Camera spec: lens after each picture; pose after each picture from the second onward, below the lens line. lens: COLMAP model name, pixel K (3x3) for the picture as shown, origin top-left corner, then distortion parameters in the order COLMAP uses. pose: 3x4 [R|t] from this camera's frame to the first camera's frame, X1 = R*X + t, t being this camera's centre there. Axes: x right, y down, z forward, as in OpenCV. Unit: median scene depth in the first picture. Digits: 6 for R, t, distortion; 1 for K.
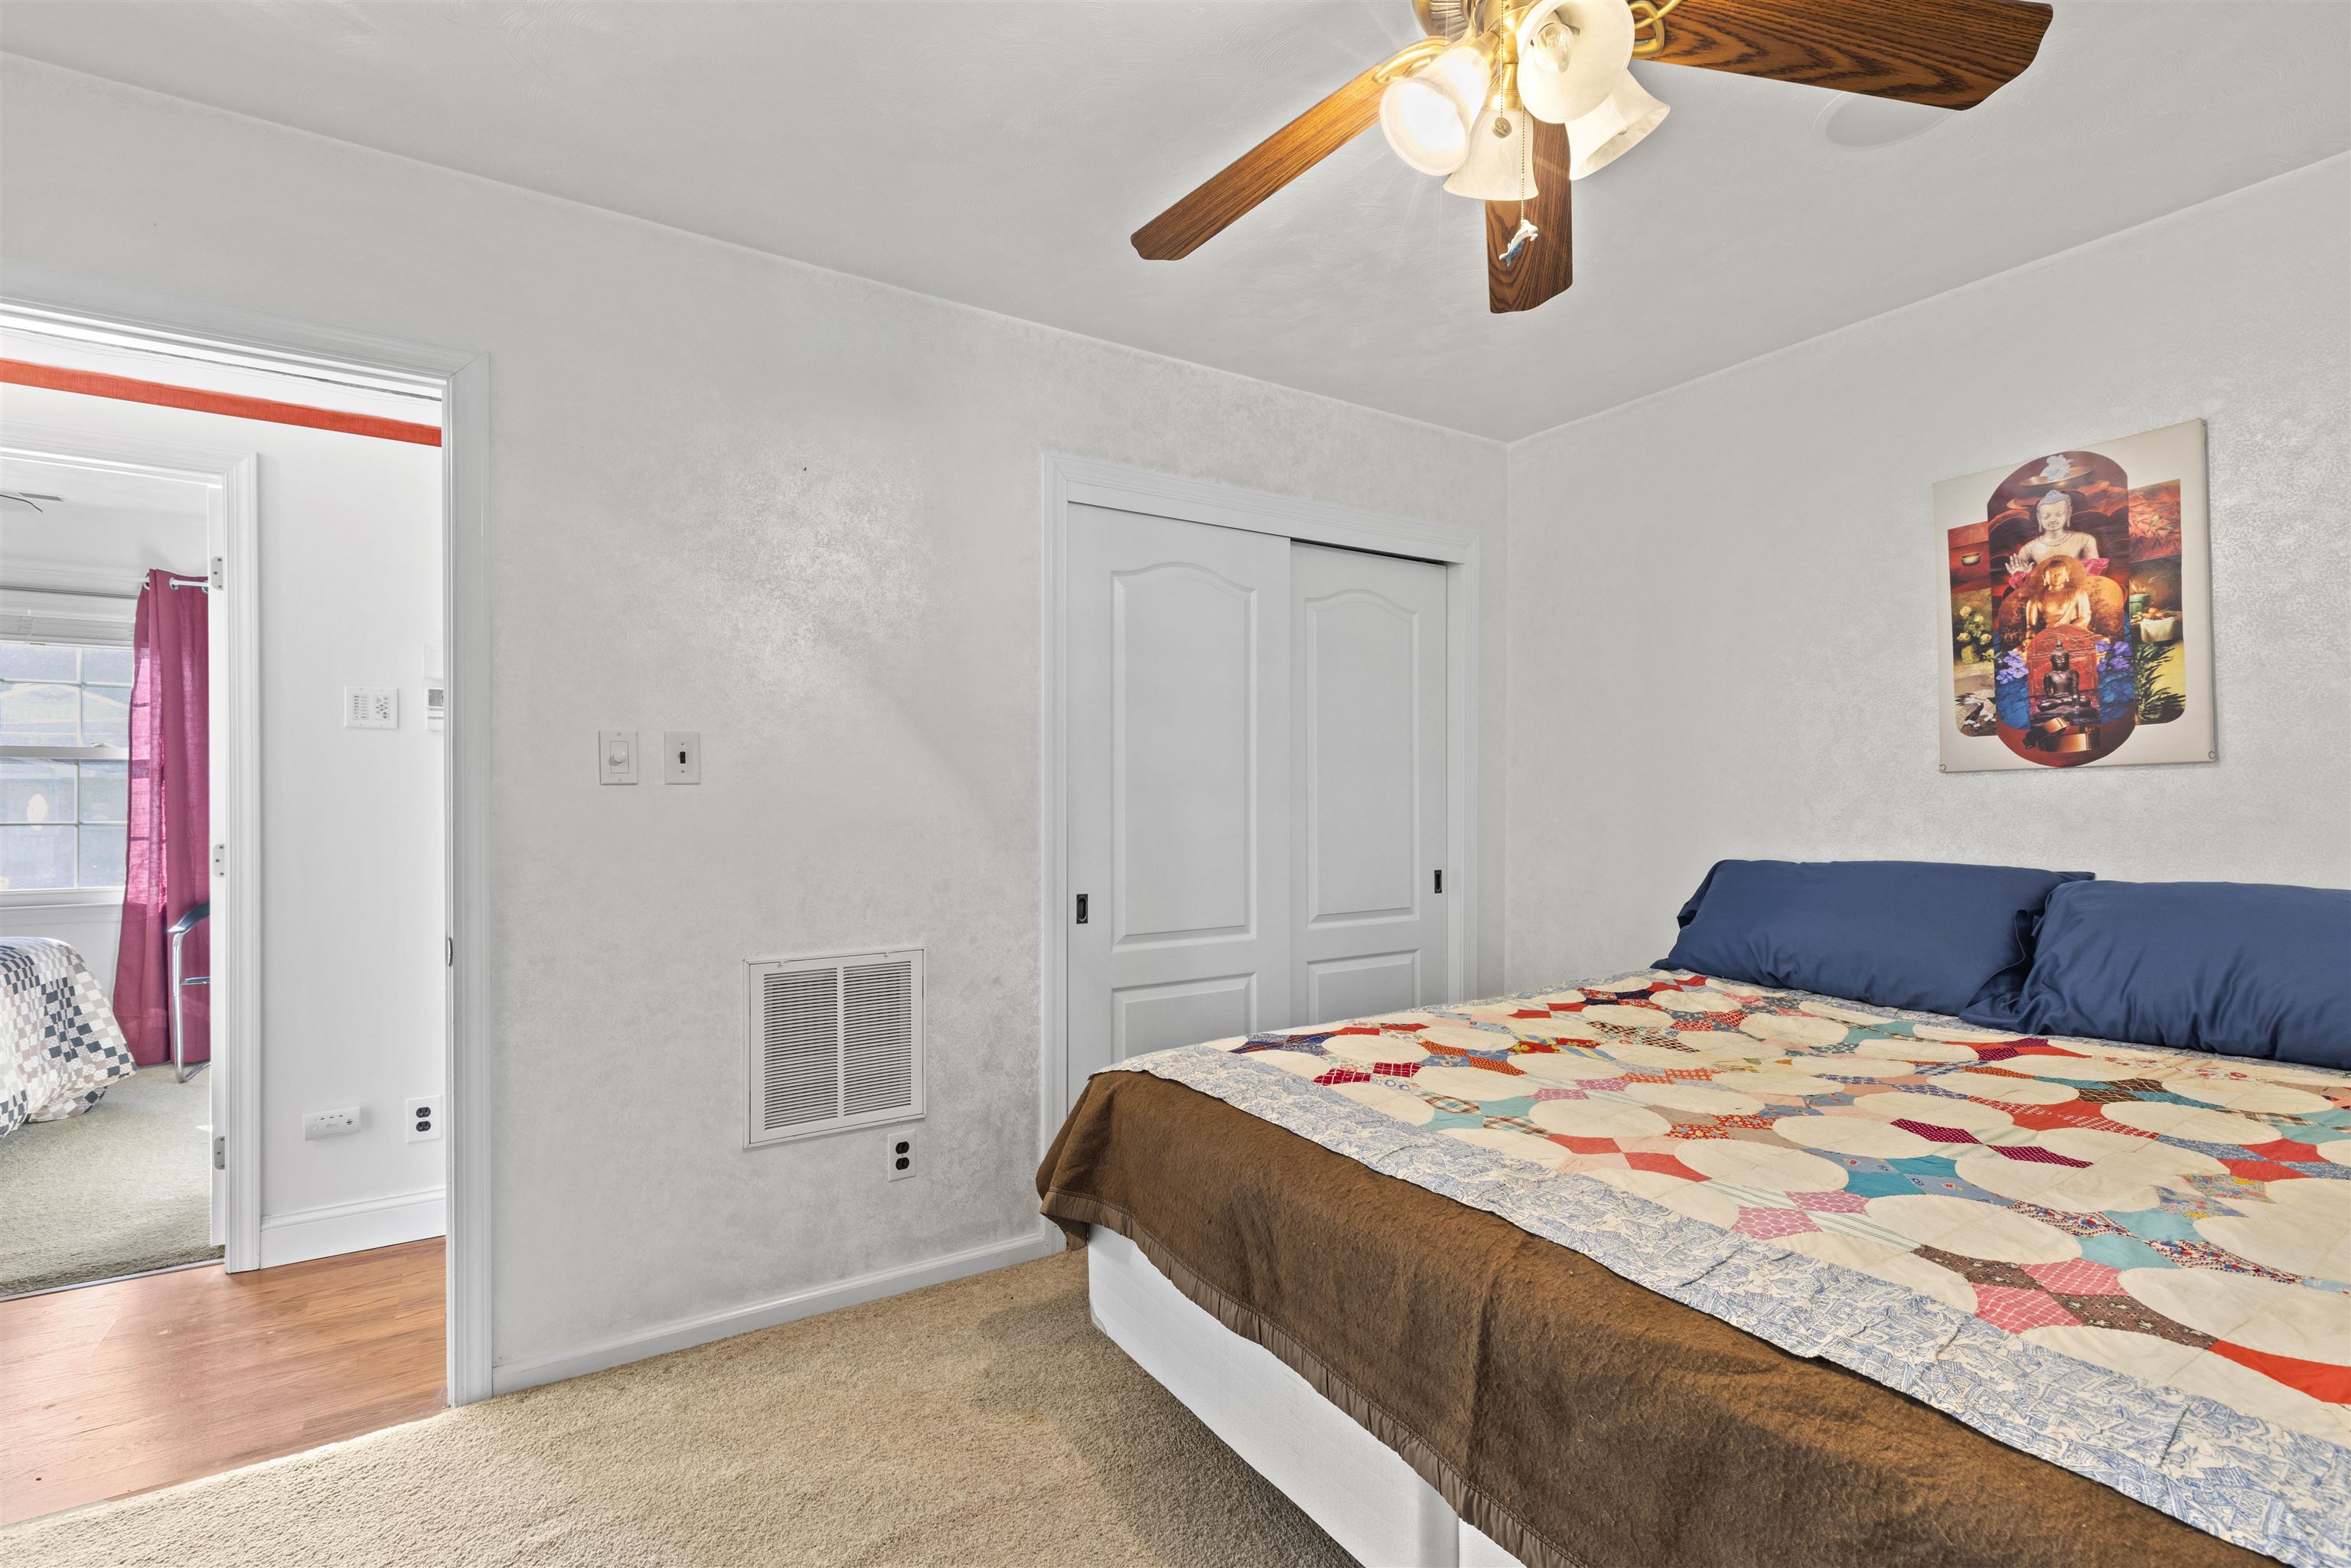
lens RADIAL K [[1063.4, 0, 1170.4], [0, 1063.4, 786.5], [0, 0, 1]] dist [-0.001393, -0.000236]
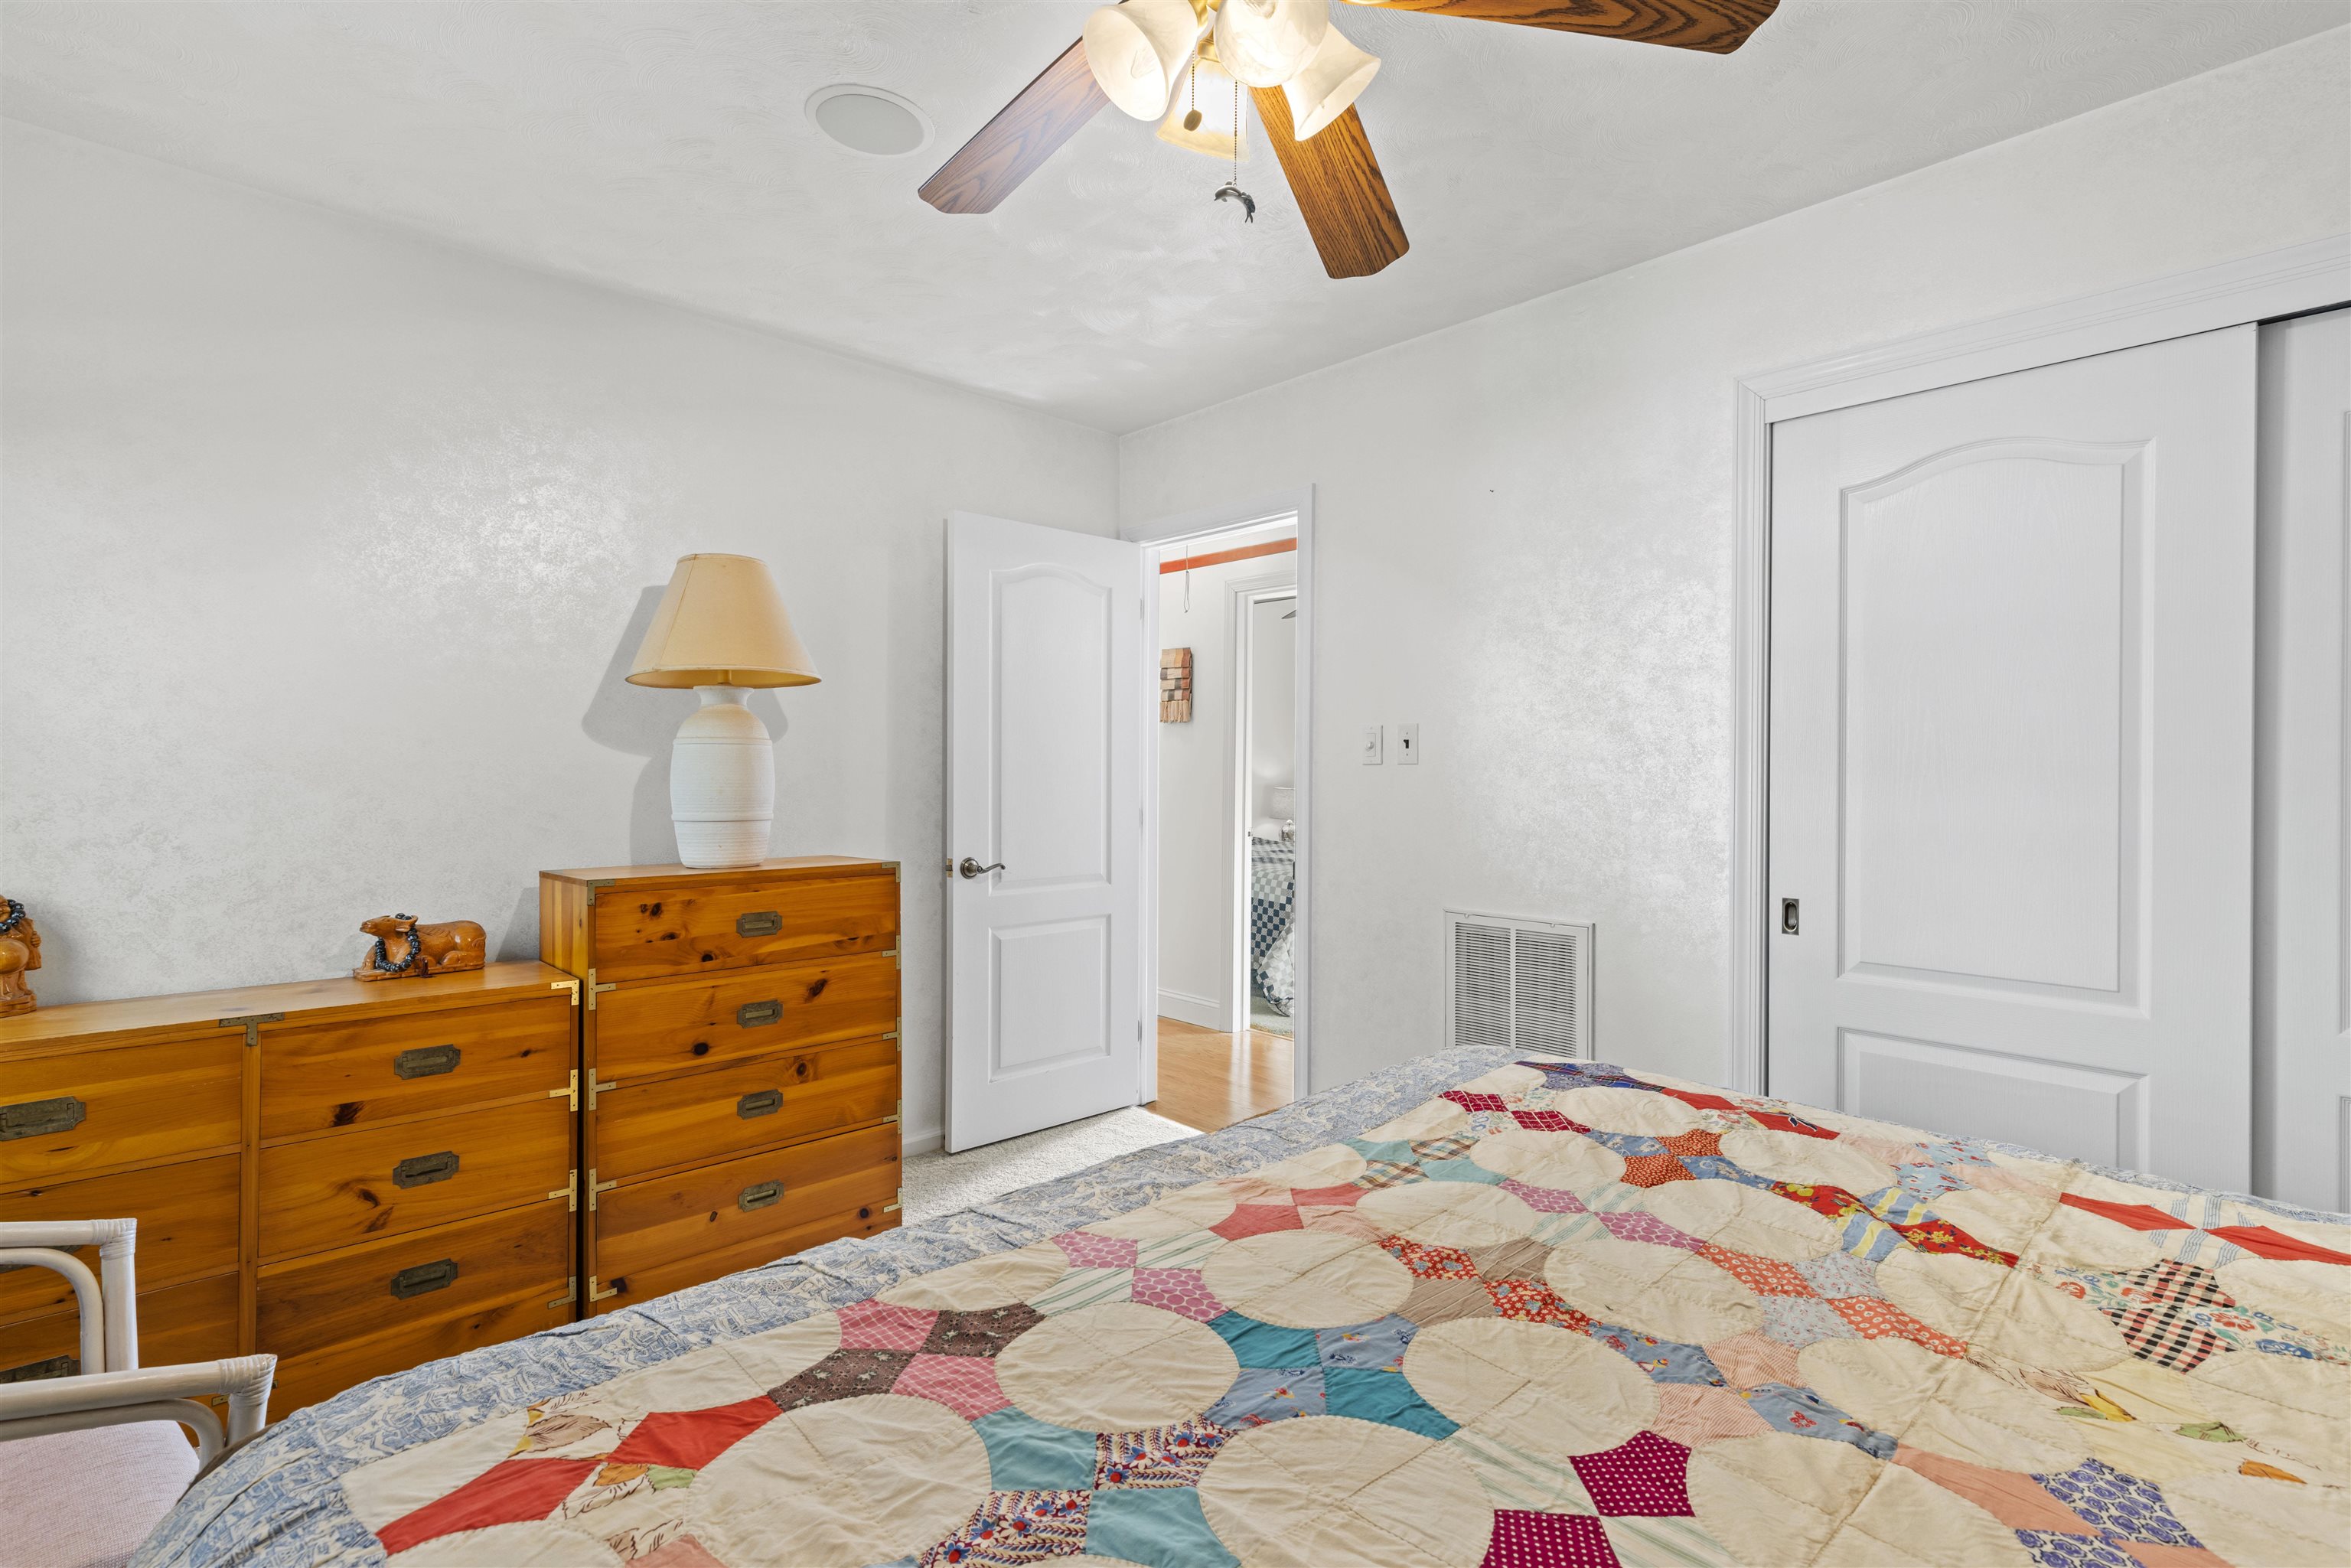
lens RADIAL K [[1063.4, 0, 1167.7], [0, 1063.4, 775.6], [0, 0, 1]] dist [-0.001393, -0.000236]
pose [[0.210059, 0.010067, -0.977637, 1.016475], [0.001833, 0.999941, 0.010691, -0.003880], [0.977687, -0.004038, 0.210028, 0.603572]]
